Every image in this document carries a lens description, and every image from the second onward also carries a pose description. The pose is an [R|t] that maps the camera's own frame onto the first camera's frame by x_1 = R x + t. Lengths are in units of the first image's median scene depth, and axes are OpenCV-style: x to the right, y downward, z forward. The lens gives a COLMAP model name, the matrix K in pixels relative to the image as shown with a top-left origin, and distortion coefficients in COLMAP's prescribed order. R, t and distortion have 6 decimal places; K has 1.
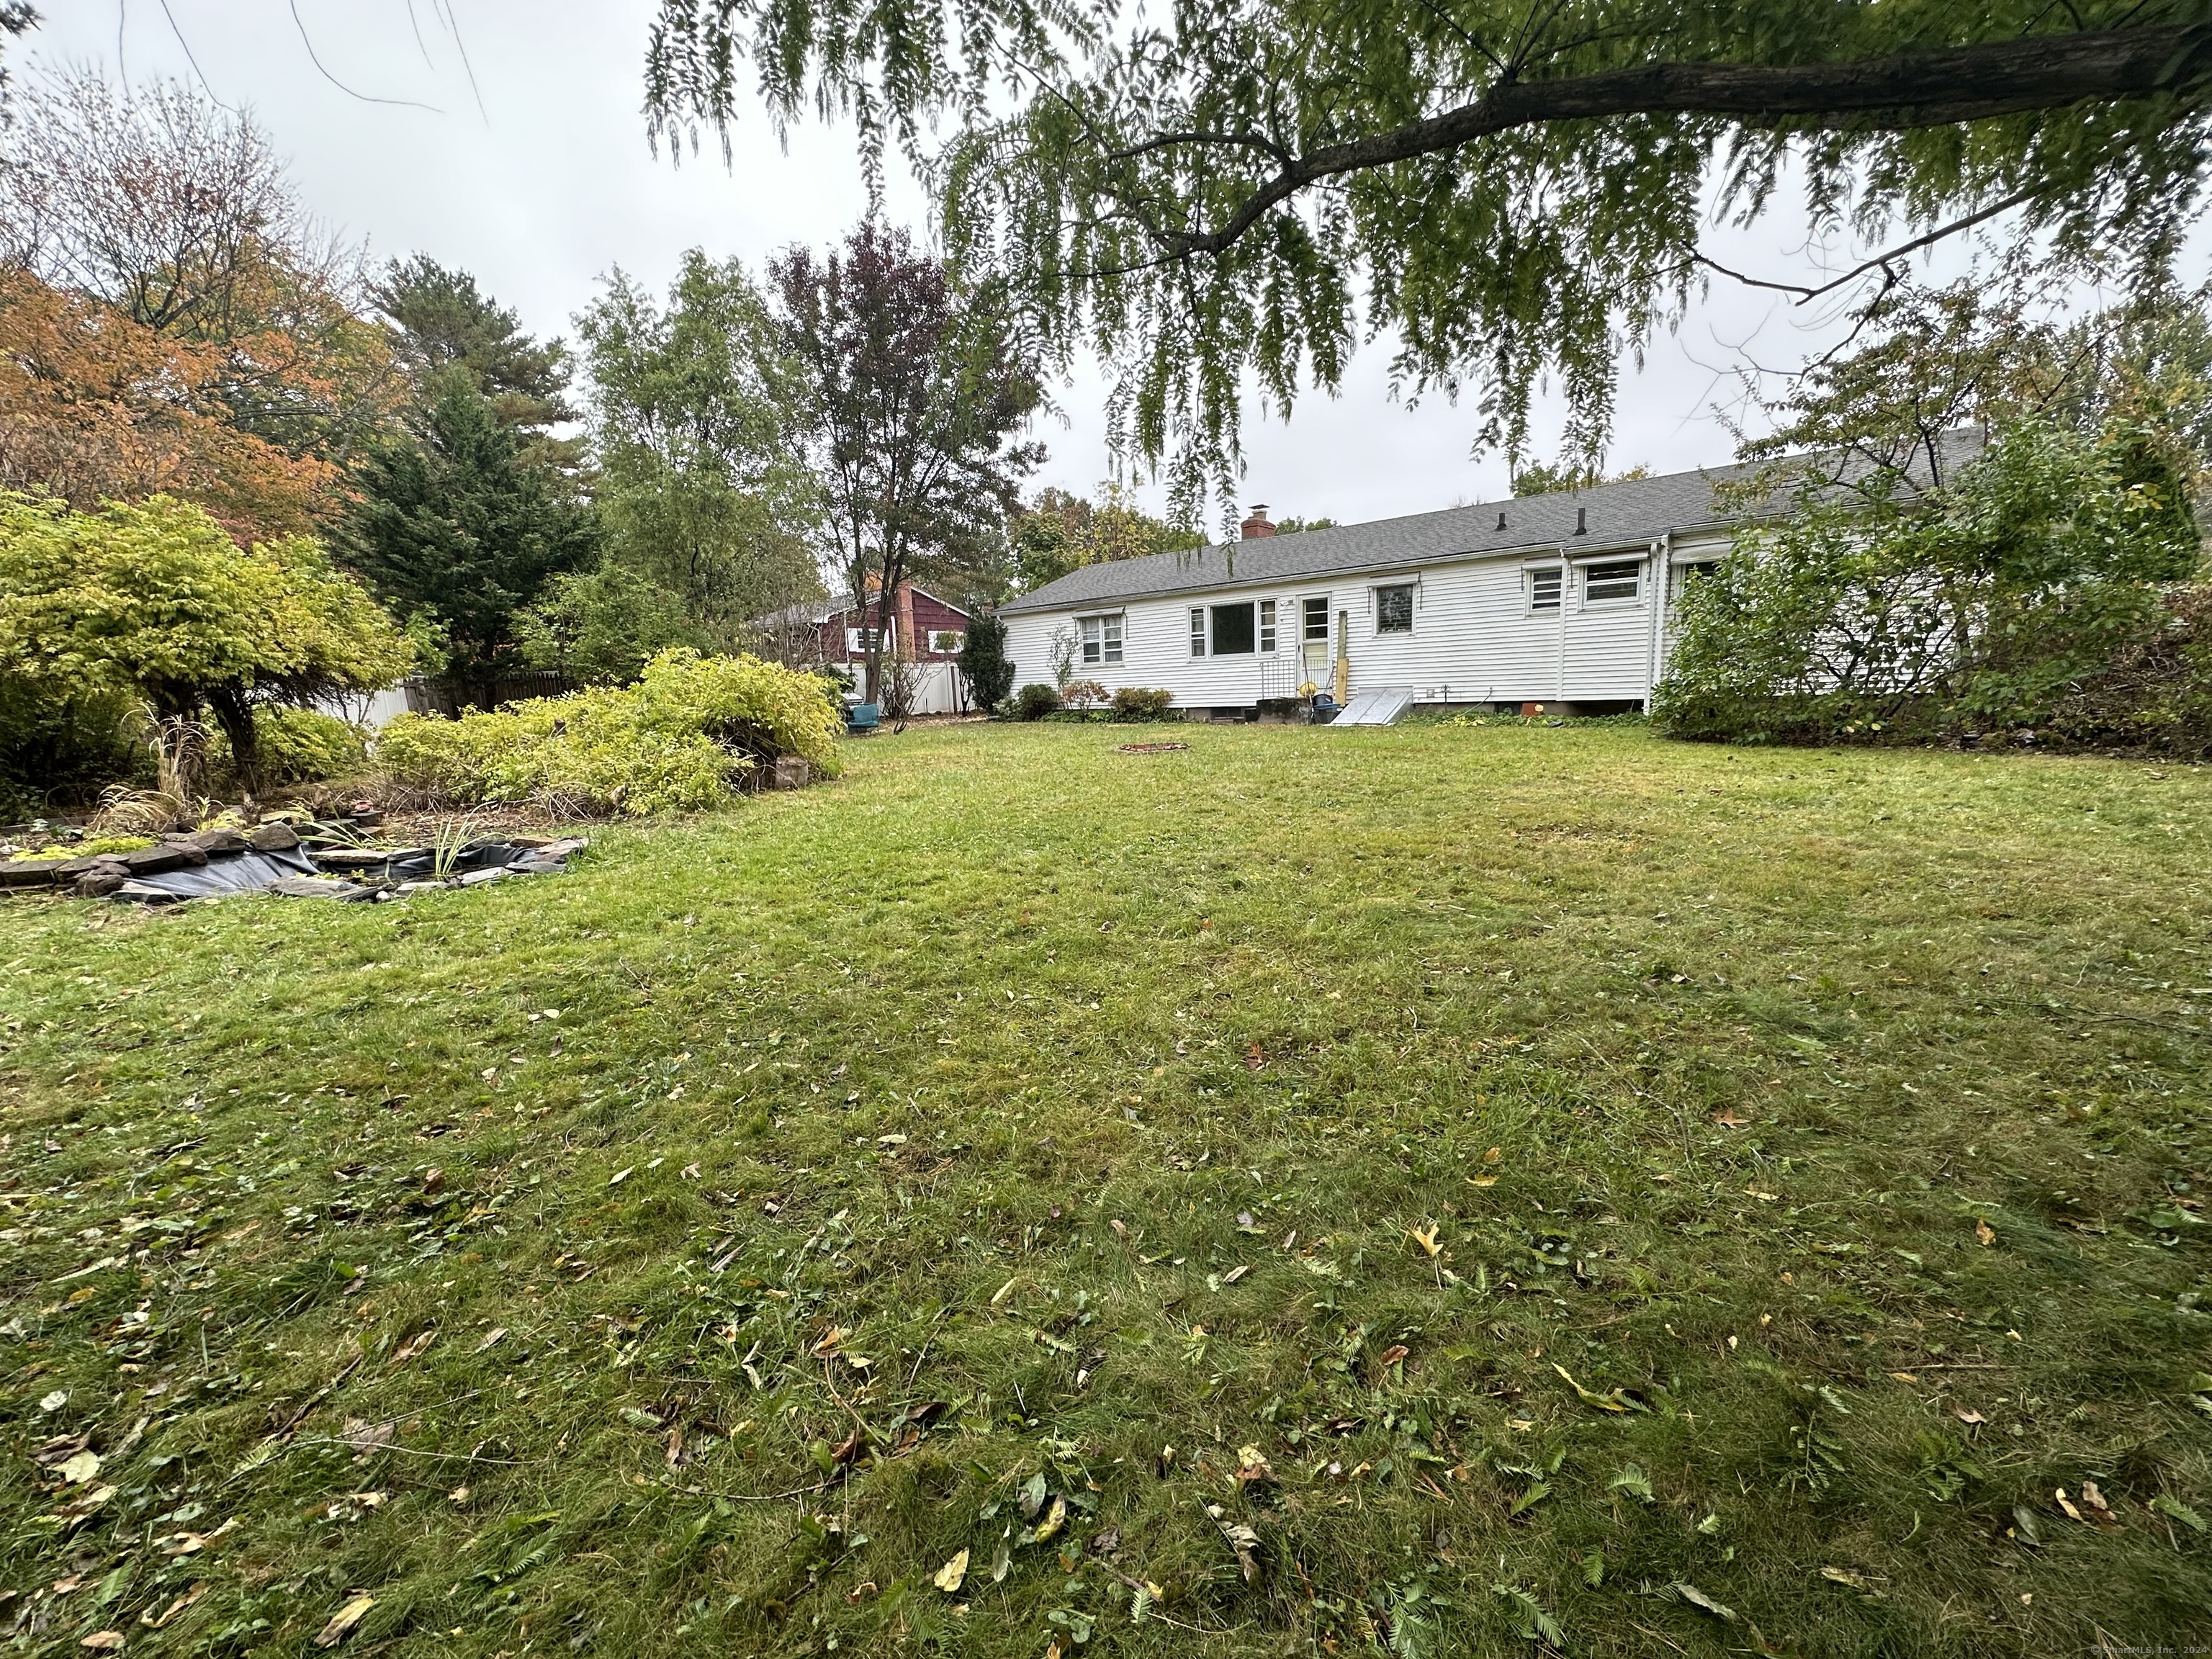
lens RADIAL K [[882.6, 0, 1104.8], [0, 882.6, 830.2], [0, 0, 1]] dist [-0.001501, -0.000036]
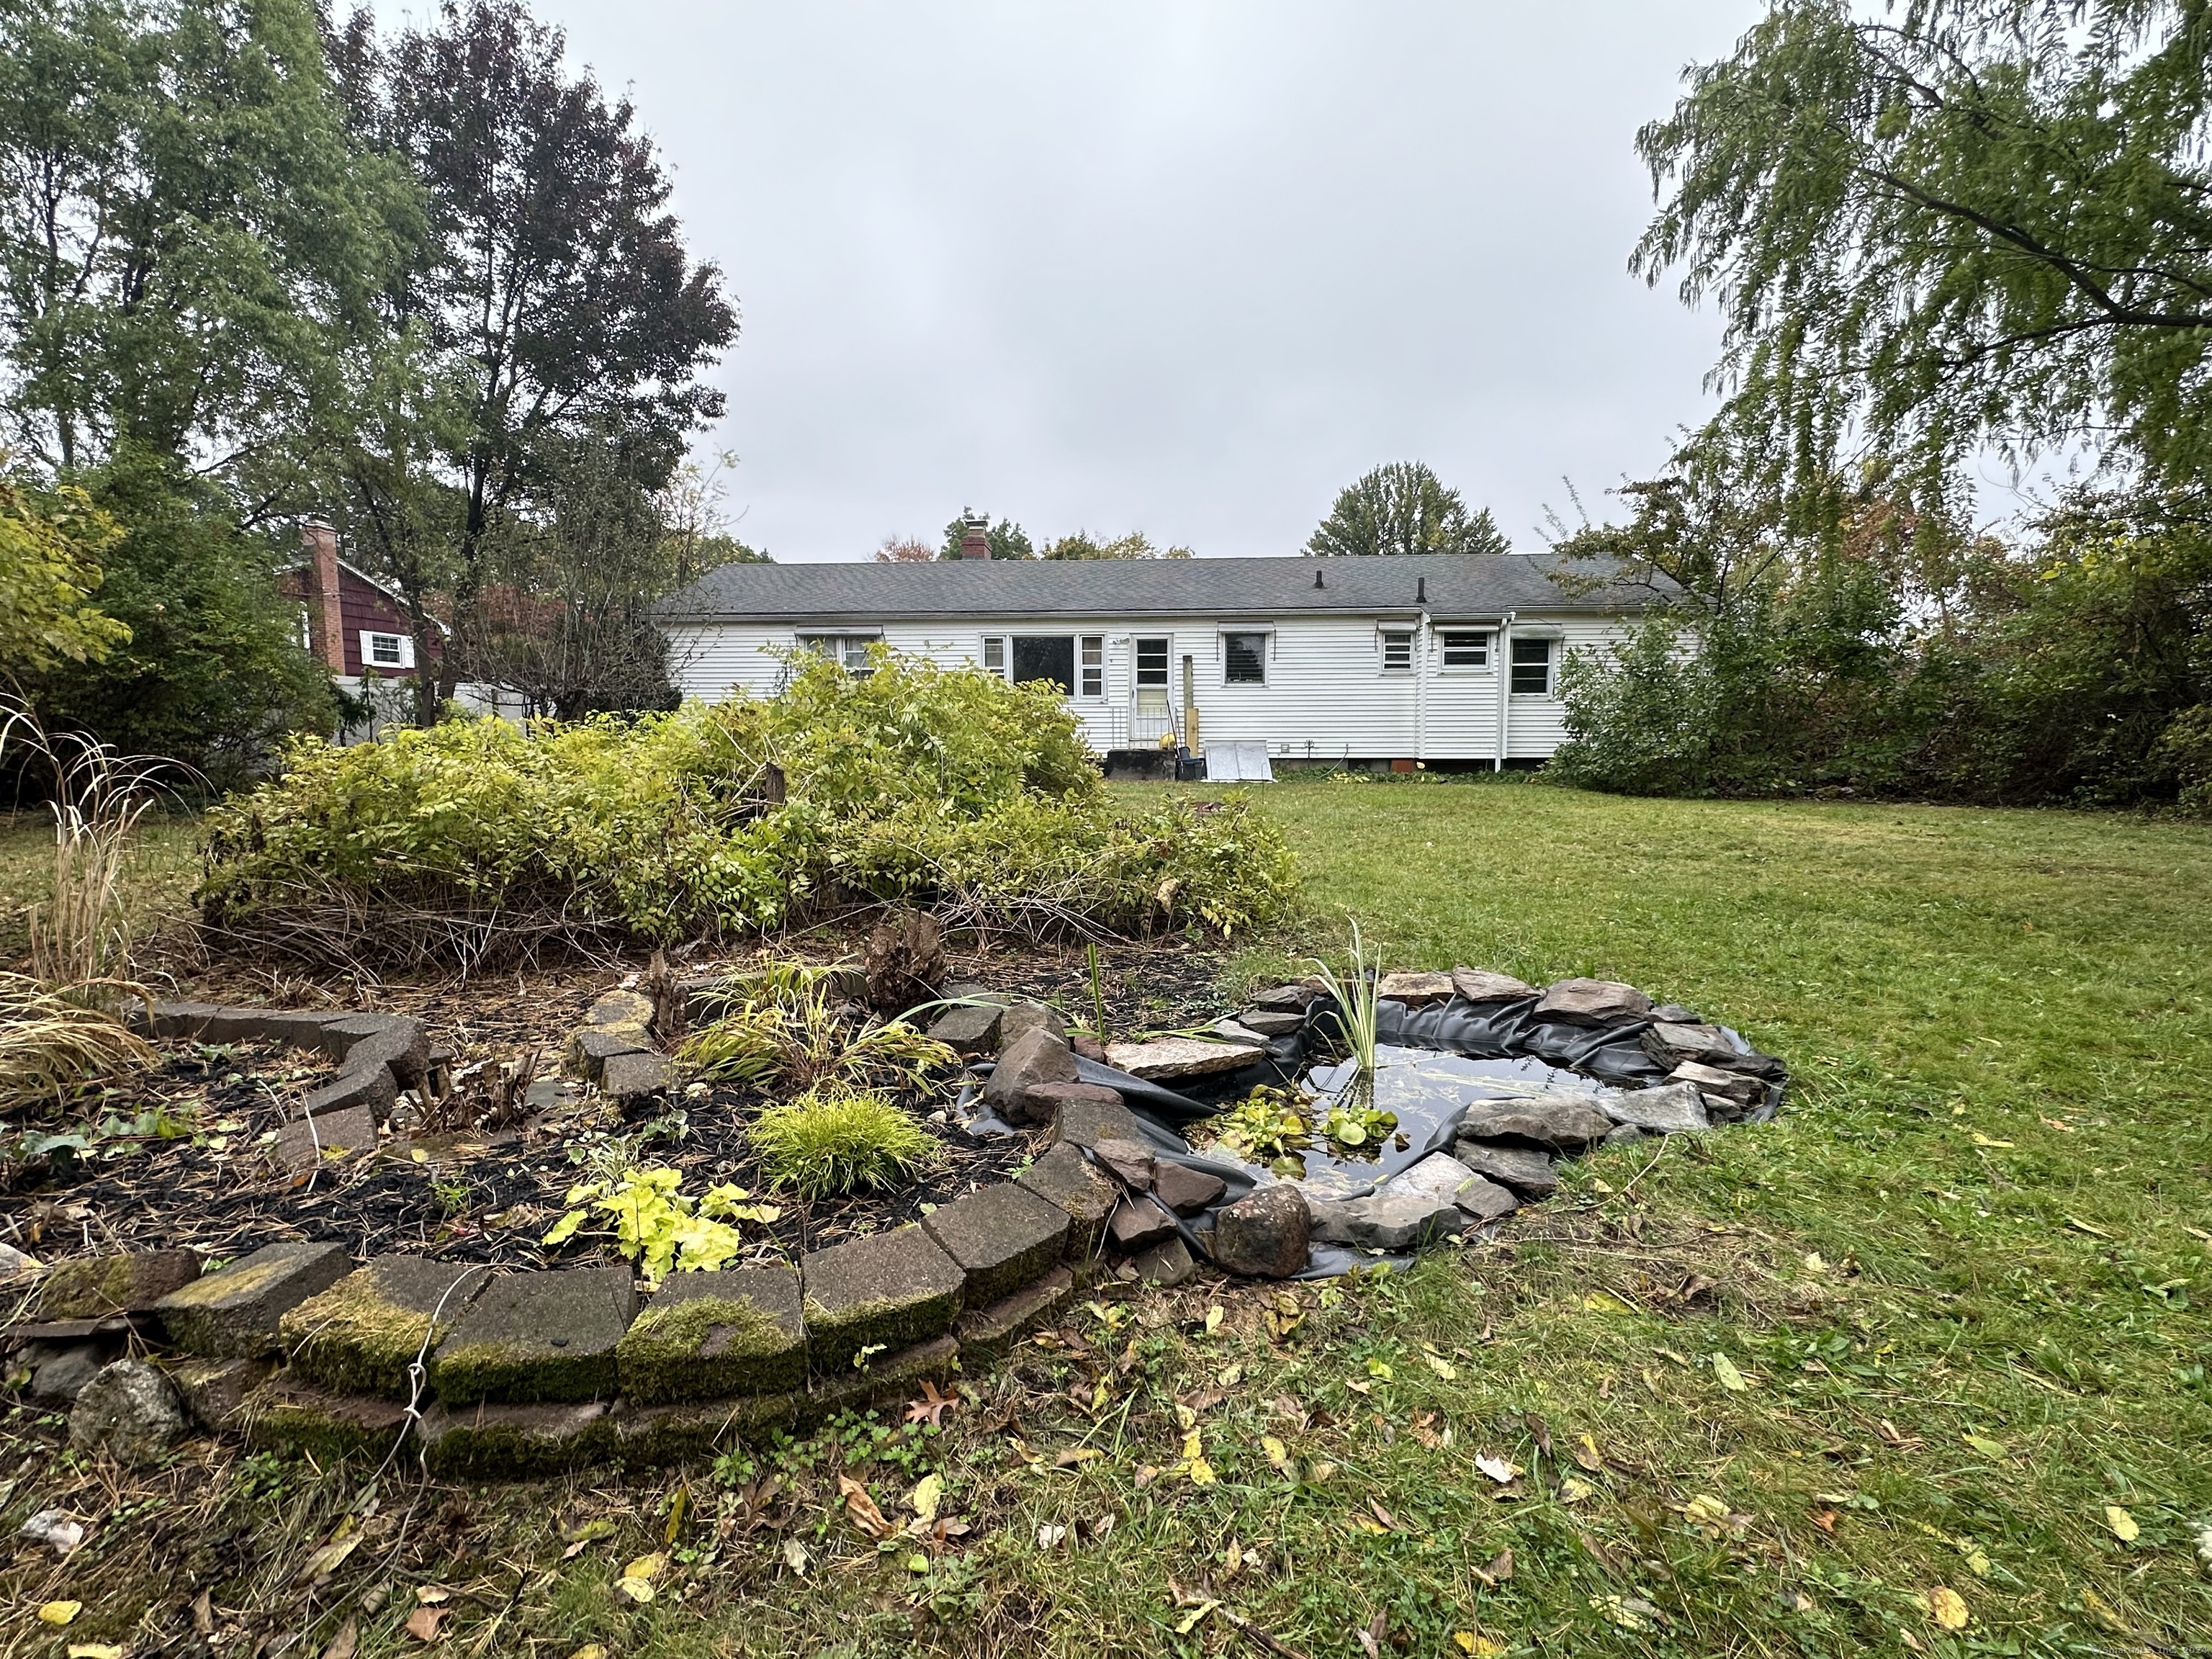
lens RADIAL K [[1023.5, 0, 1105.6], [0, 1023.5, 830.9], [0, 0, 1]] dist [0.001714, -0.000076]
pose [[0.803412, -0.023279, 0.594968, -0.409857], [0.066703, 0.996464, -0.051084, -0.021441], [-0.591675, 0.080727, 0.802125, 0.217861]]
